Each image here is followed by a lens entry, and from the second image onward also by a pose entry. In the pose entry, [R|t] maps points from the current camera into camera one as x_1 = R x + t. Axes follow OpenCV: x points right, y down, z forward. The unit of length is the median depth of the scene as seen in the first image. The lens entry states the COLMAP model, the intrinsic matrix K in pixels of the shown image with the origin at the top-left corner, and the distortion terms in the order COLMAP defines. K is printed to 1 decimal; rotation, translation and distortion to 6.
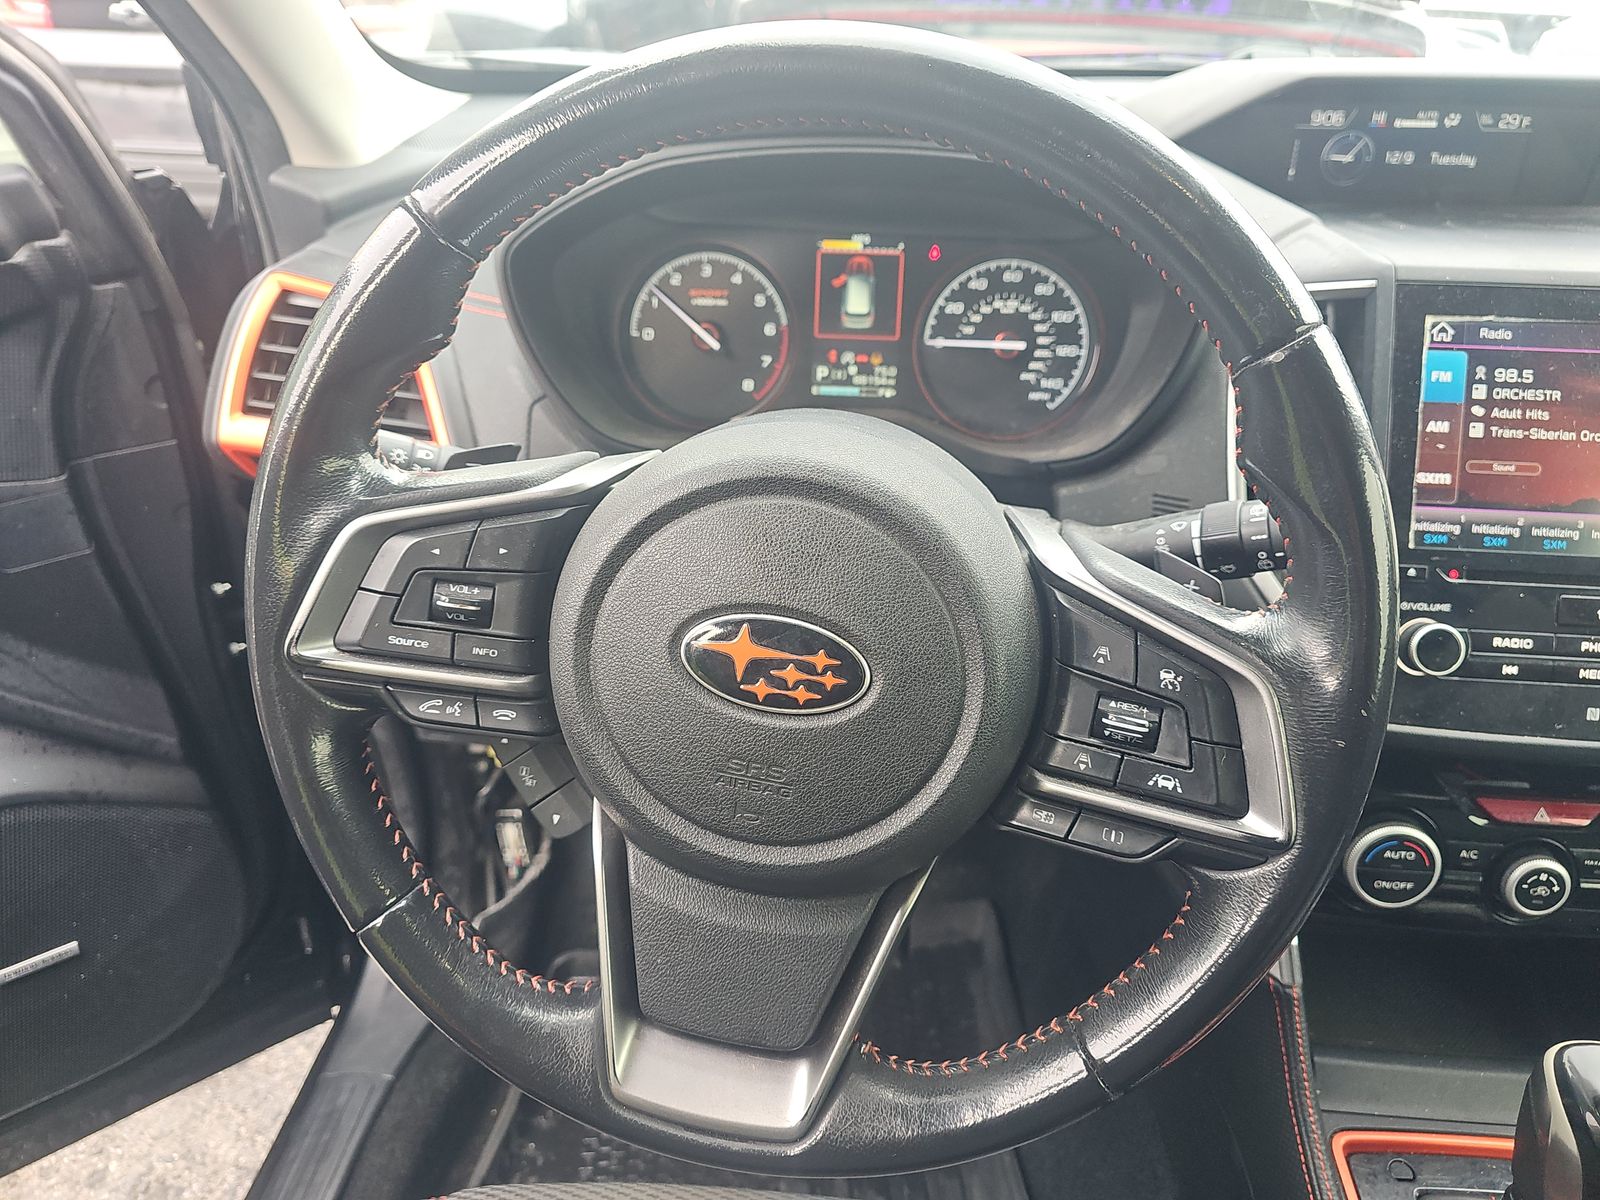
lens RADIAL K [[1076.6, 0, 800.0], [0, 1076.6, 600.0], [0, 0, 1]] dist [0.041504, -0.066251]
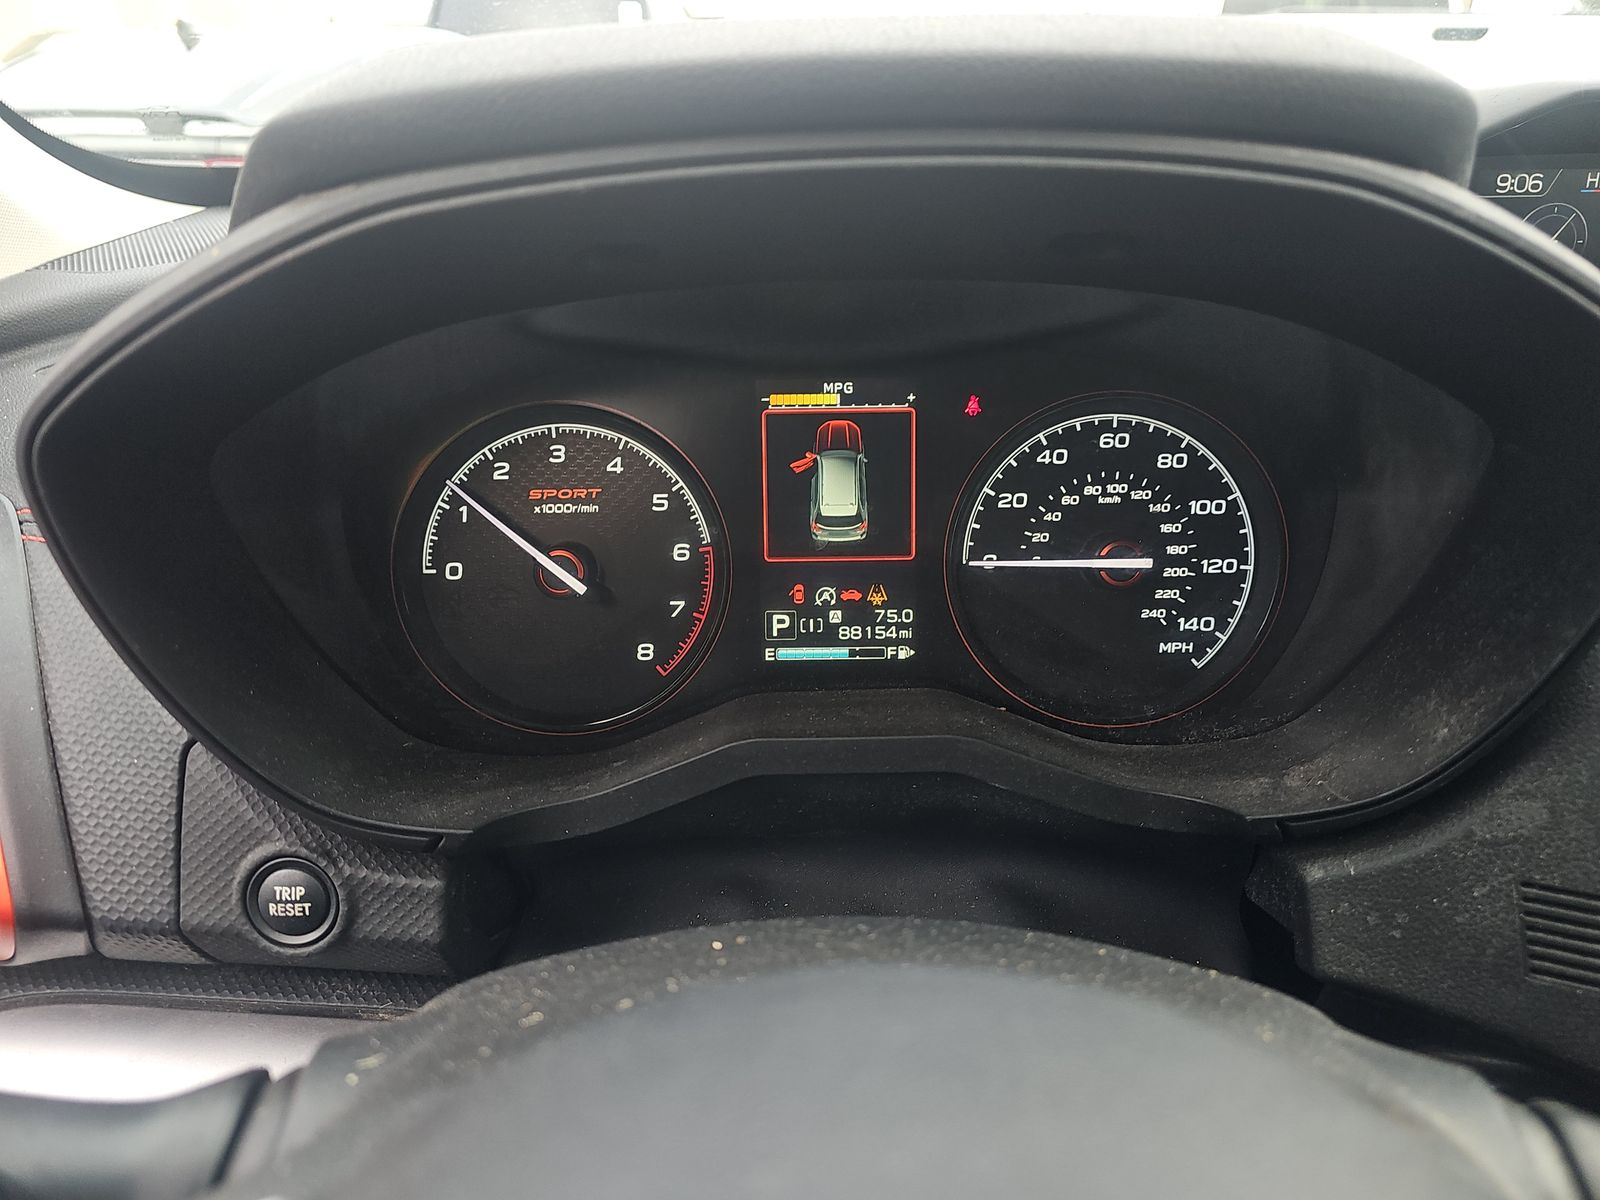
lens RADIAL K [[1076.6, 0, 800.0], [0, 1076.6, 600.0], [0, 0, 1]] dist [0.041504, -0.066251]
pose [[0.995133, -0.054019, 0.082410, -0.014348], [0.065176, 0.988099, -0.139330, -0.149350], [-0.073903, 0.144023, 0.986811, 0.467984]]
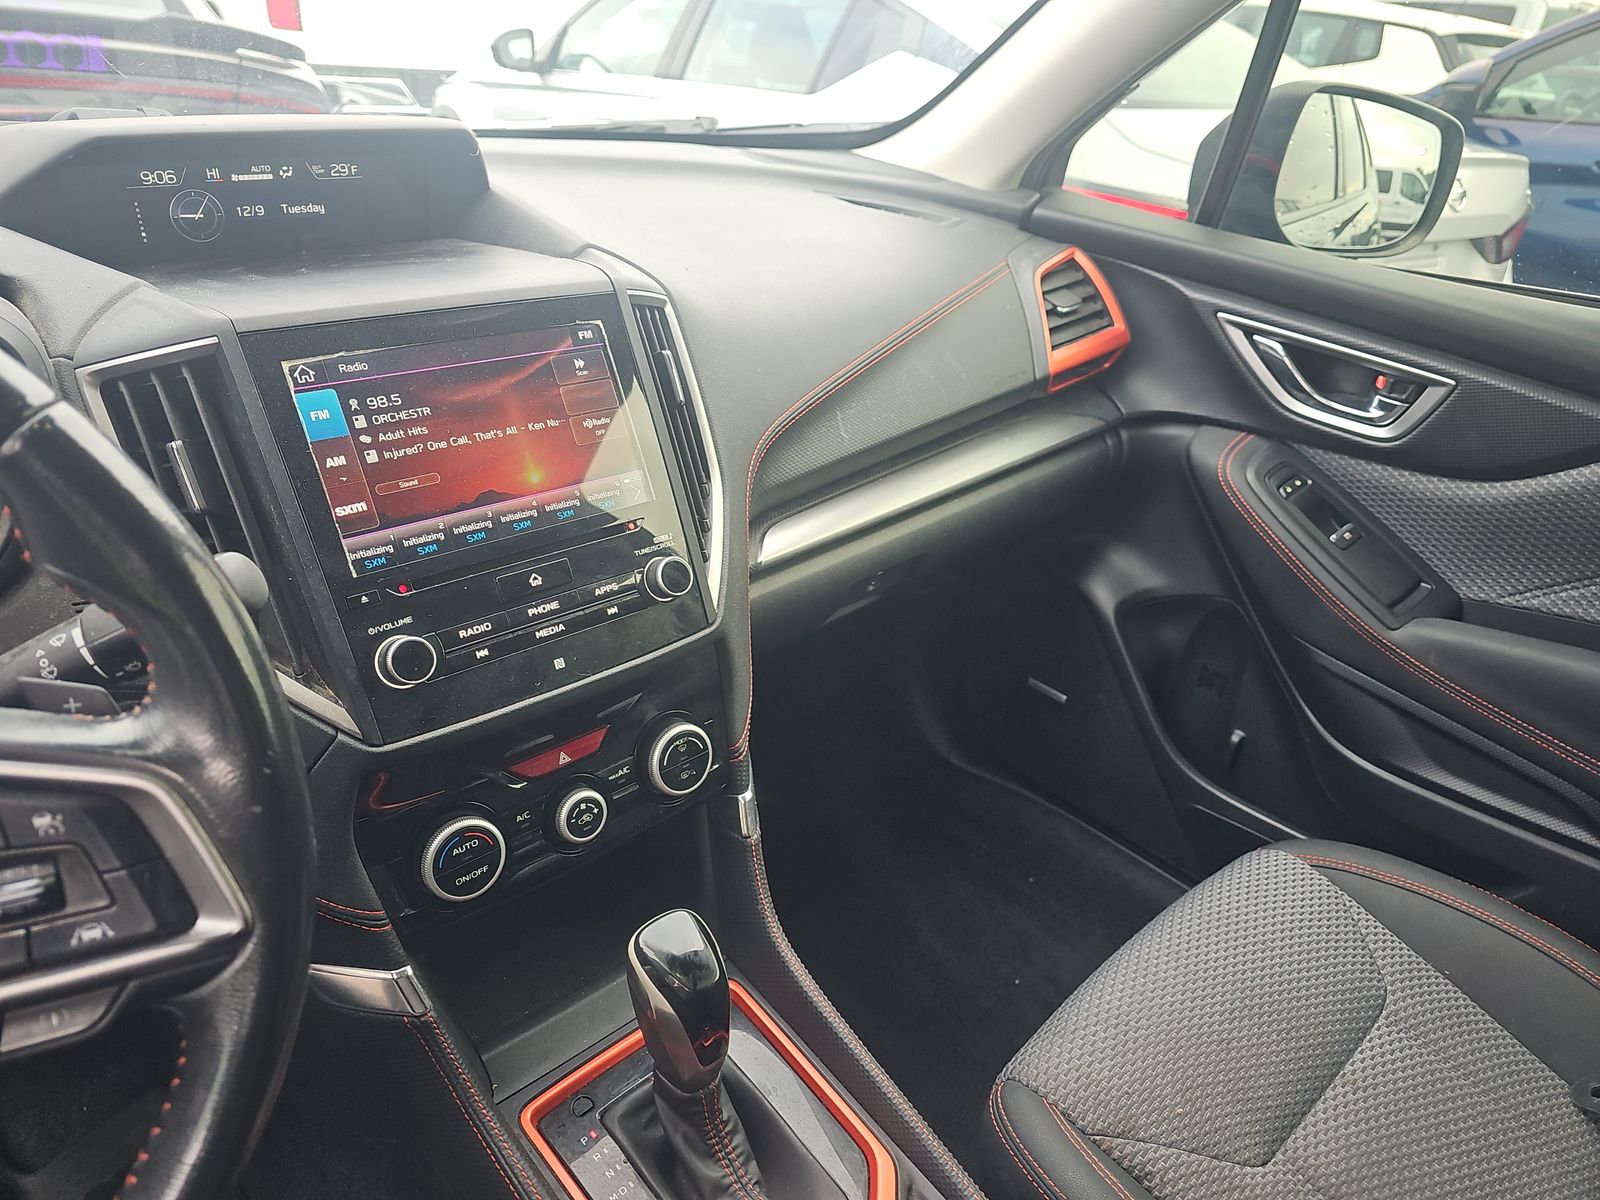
lens RADIAL K [[1076.6, 0, 800.0], [0, 1076.6, 600.0], [0, 0, 1]] dist [0.041504, -0.066251]
pose [[0.661558, -0.309551, 0.683022, 0.128738], [0.337925, 0.936164, 0.096971, 0.015973], [-0.669438, 0.166658, 0.723932, -0.037868]]
